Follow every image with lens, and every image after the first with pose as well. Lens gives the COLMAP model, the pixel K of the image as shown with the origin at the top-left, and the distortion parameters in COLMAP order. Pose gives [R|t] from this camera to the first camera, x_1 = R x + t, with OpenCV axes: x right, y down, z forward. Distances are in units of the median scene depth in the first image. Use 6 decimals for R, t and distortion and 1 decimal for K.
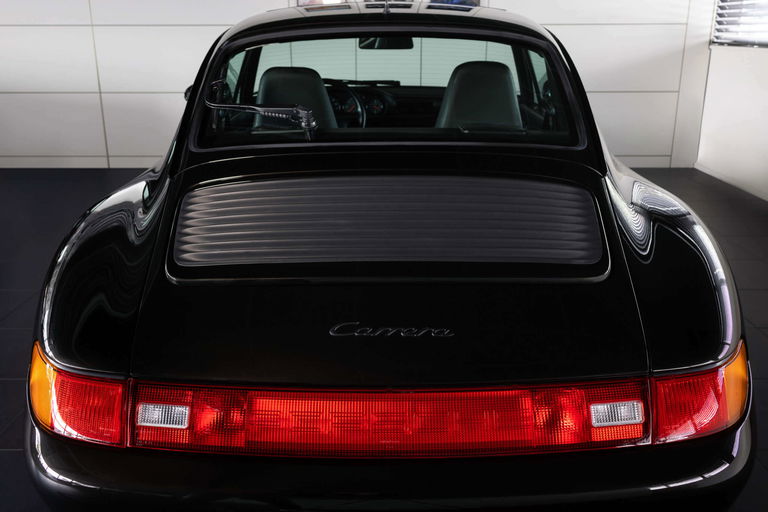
lens RADIAL K [[740.6, 0, 384.0], [0, 740.6, 256.0], [0, 0, 1]] dist [0.008882, 0.009893]
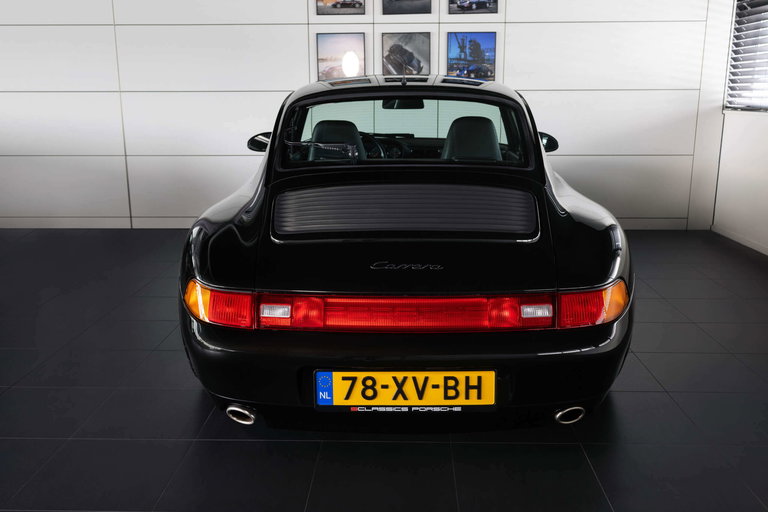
lens RADIAL K [[779.3, 0, 383.9], [0, 779.3, 272.6], [0, 0, 1]] dist [-0.009022, -0.014238]
pose [[0.999784, 0.003020, -0.020578, -0.002551], [-0.004484, 0.997431, -0.071496, 0.123398], [0.020309, 0.071573, 0.997229, -0.402233]]
